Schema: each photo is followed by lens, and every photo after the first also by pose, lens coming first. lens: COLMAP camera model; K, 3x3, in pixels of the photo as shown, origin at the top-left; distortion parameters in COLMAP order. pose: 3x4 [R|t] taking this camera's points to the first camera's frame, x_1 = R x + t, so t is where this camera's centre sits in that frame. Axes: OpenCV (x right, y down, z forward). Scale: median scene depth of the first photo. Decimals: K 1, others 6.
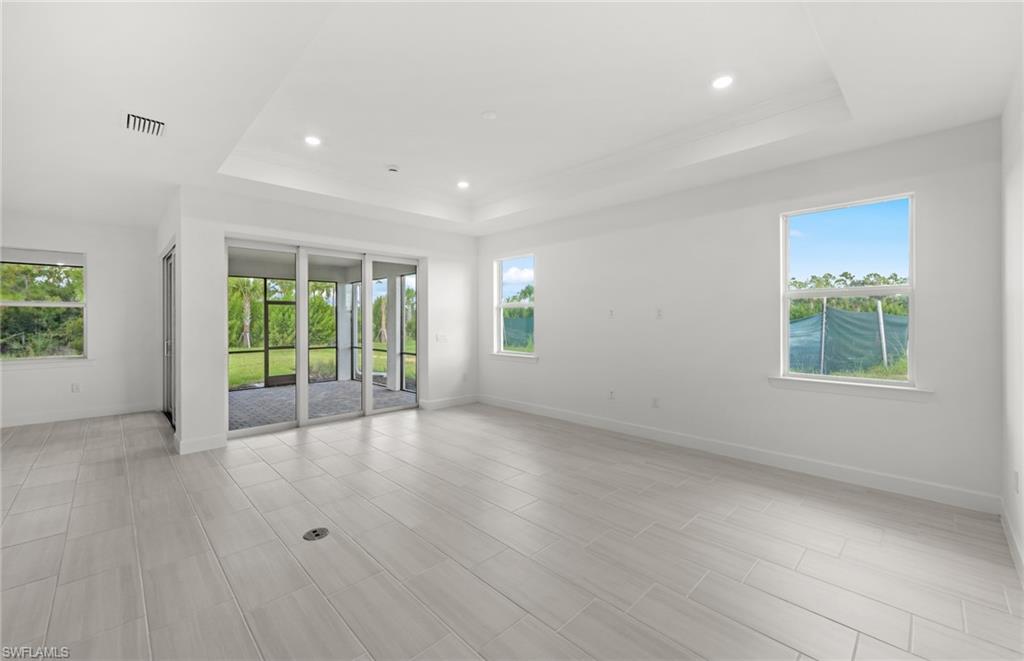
lens RADIAL K [[399.6, 0, 514.2], [0, 399.6, 321.1], [0, 0, 1]] dist [0.001222, -0.000669]
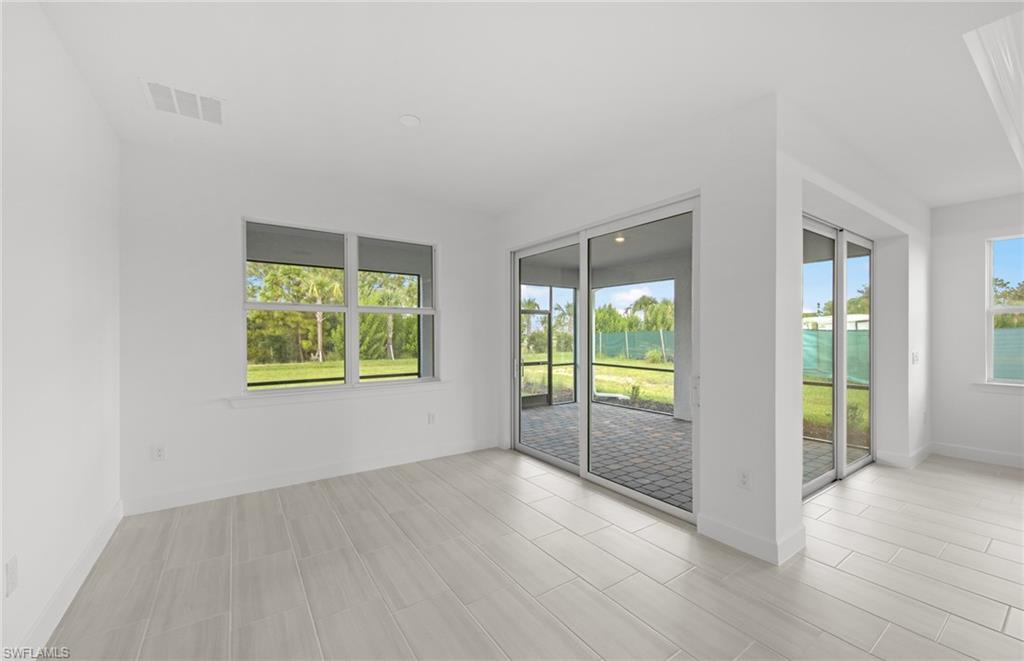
lens RADIAL K [[399.6, 0, 518.1], [0, 399.6, 335.6], [0, 0, 1]] dist [0.001222, -0.000669]
pose [[0.984740, 0.003450, -0.173998, -0.414592], [-0.002832, 0.999989, 0.003795, 0.002190], [0.174009, -0.003244, 0.984739, 0.136407]]
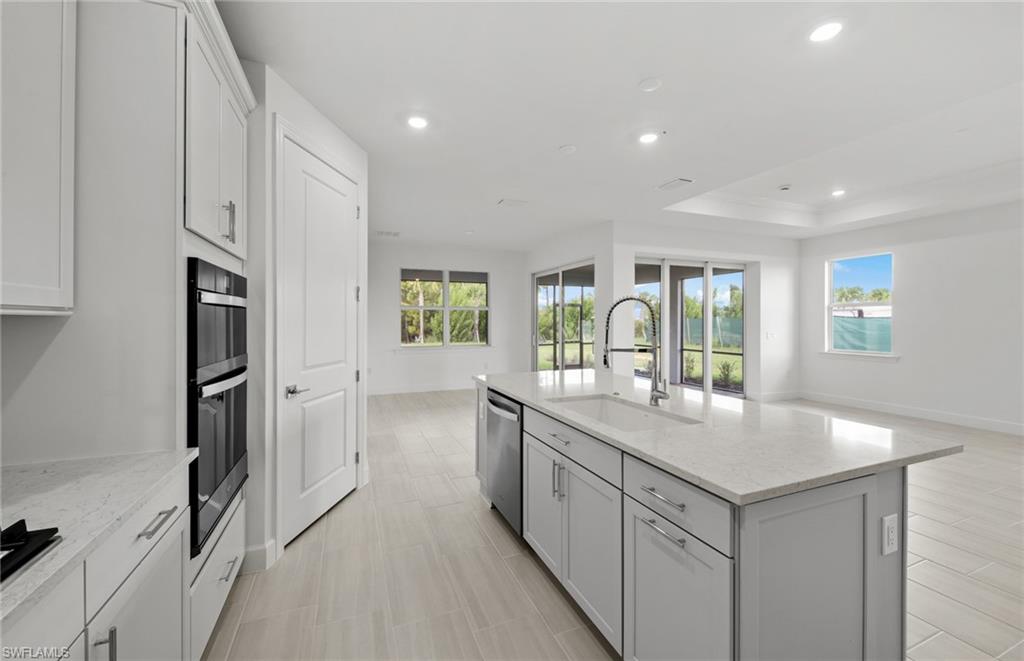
lens RADIAL K [[399.6, 0, 513.7], [0, 399.6, 325.2], [0, 0, 1]] dist [0.001222, -0.000669]
pose [[0.920526, 0.006974, -0.390619, -0.230969], [-0.002825, 0.999933, 0.011196, 0.001968], [0.390671, -0.009202, 0.920484, -0.150381]]
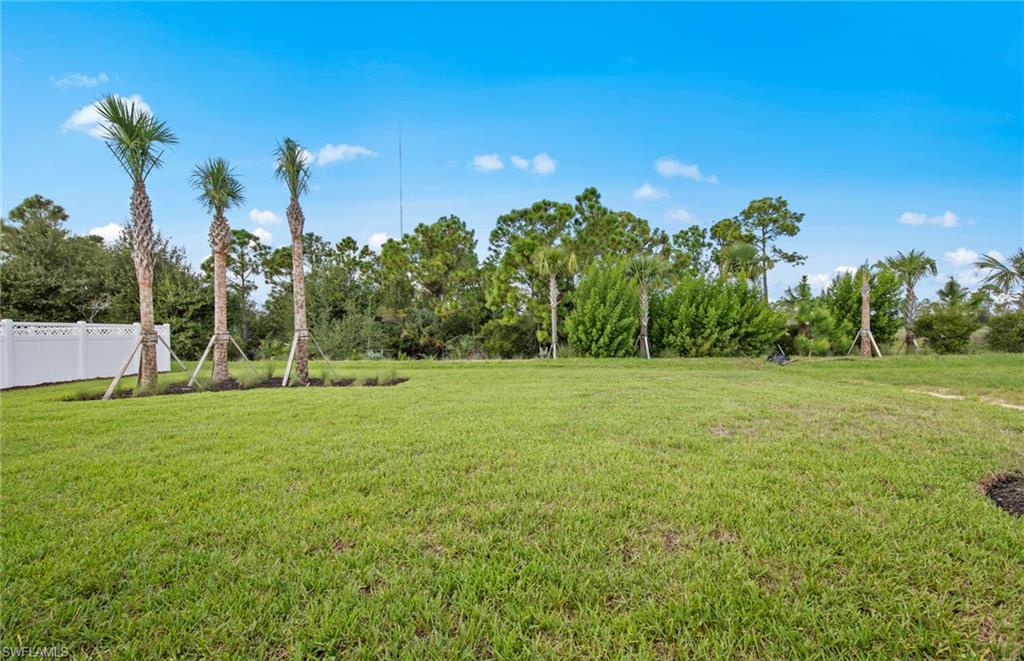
lens RADIAL K [[399.6, 0, 509.6], [0, 399.6, 333.2], [0, 0, 1]] dist [0.001222, -0.000669]
pose [[0.664432, 0.000539, -0.747349, -0.737763], [0.010782, 0.999889, 0.010307, 0.034174], [0.747271, -0.014906, 0.664352, 0.879870]]
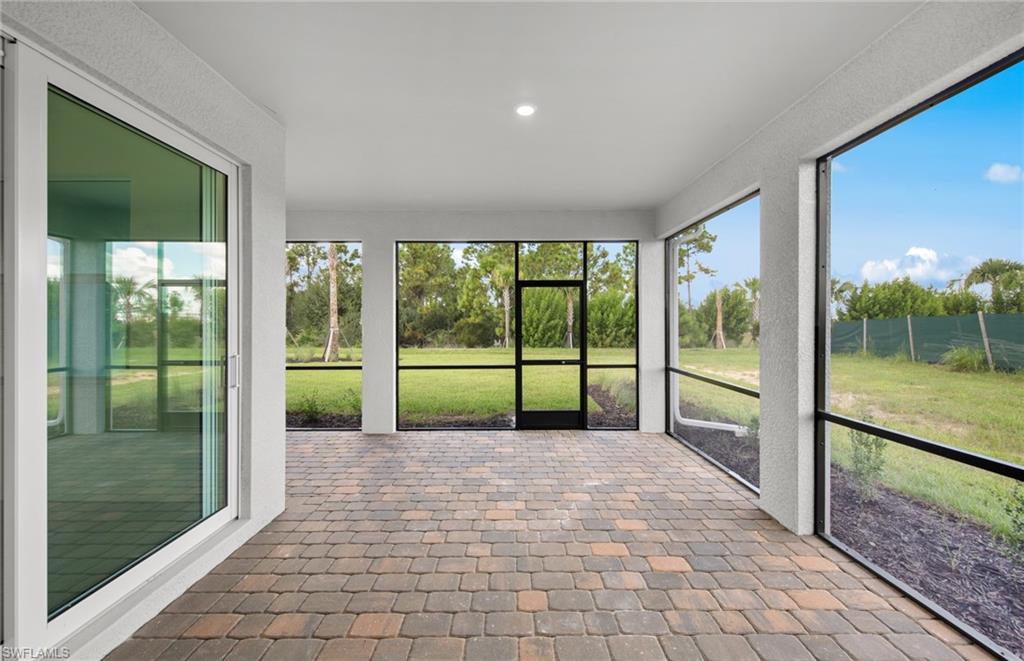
lens RADIAL K [[399.6, 0, 510.6], [0, 399.6, 320.4], [0, 0, 1]] dist [0.001222, -0.000669]
pose [[0.703424, -0.001994, -0.710767, -0.191403], [-0.001792, 0.999988, -0.004579, 0.008965], [0.710768, 0.004495, 0.703412, 0.518593]]
